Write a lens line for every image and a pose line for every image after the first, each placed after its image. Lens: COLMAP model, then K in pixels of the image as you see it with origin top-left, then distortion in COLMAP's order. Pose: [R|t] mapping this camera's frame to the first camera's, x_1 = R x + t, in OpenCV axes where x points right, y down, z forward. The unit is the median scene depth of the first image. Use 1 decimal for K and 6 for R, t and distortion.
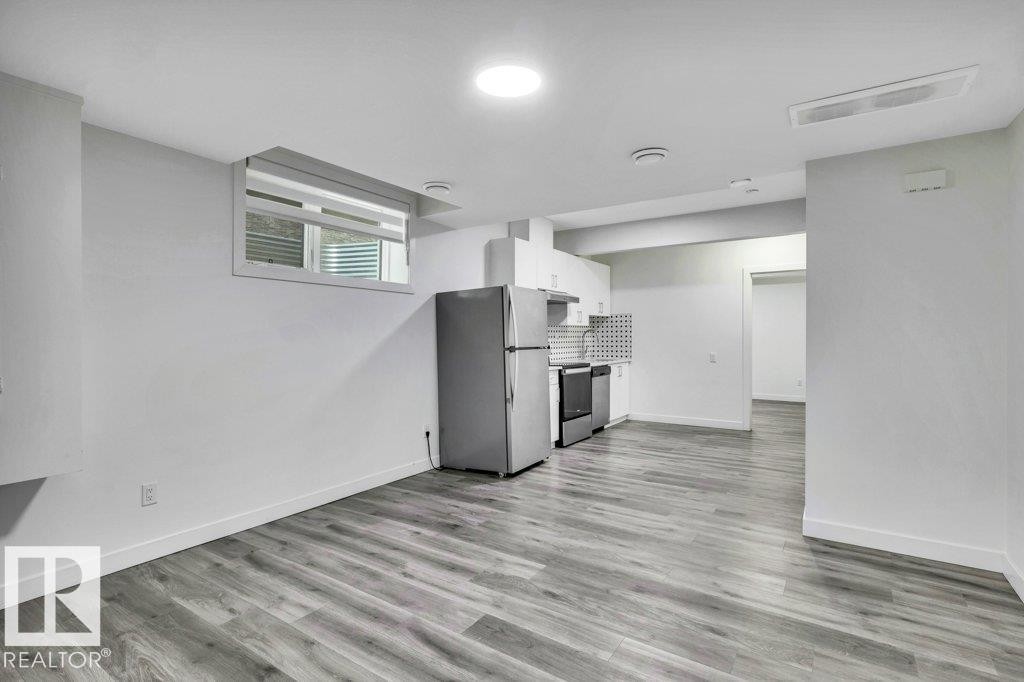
lens RADIAL K [[483.8, 0, 513.1], [0, 483.8, 332.2], [0, 0, 1]] dist [-0.001113, -0.000082]
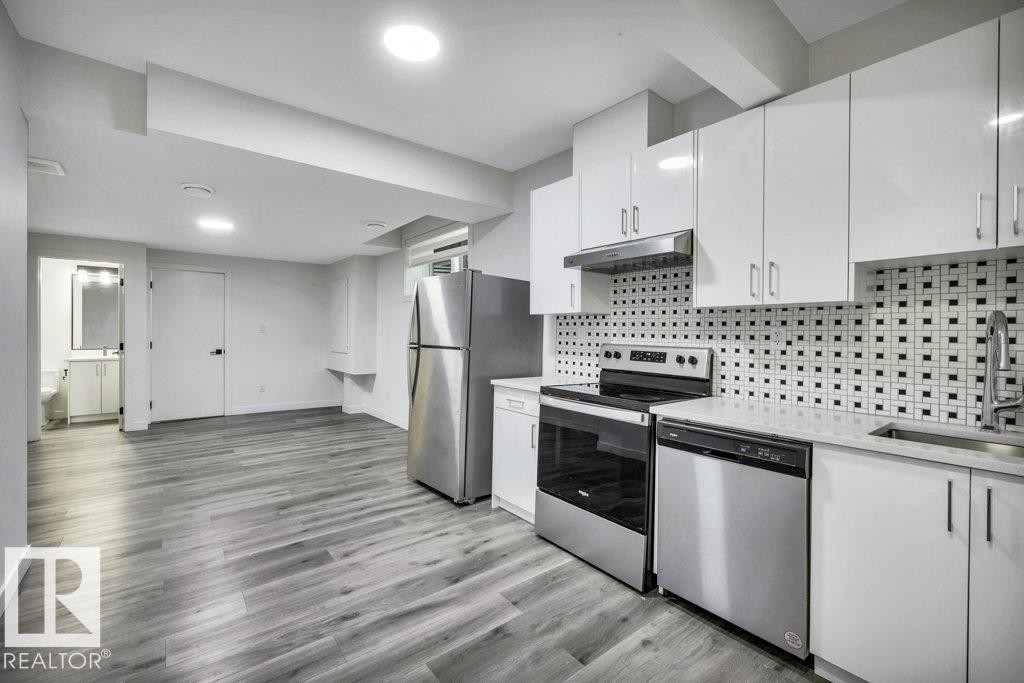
lens RADIAL K [[436.7, 0, 513.9], [0, 436.7, 338.3], [0, 0, 1]] dist [-0.001198, -0.000090]
pose [[-0.303520, 0.001007, -0.952825, 0.925472], [-0.007886, 0.999963, 0.003569, 0.017563], [0.952793, 0.008597, -0.303500, 1.768698]]
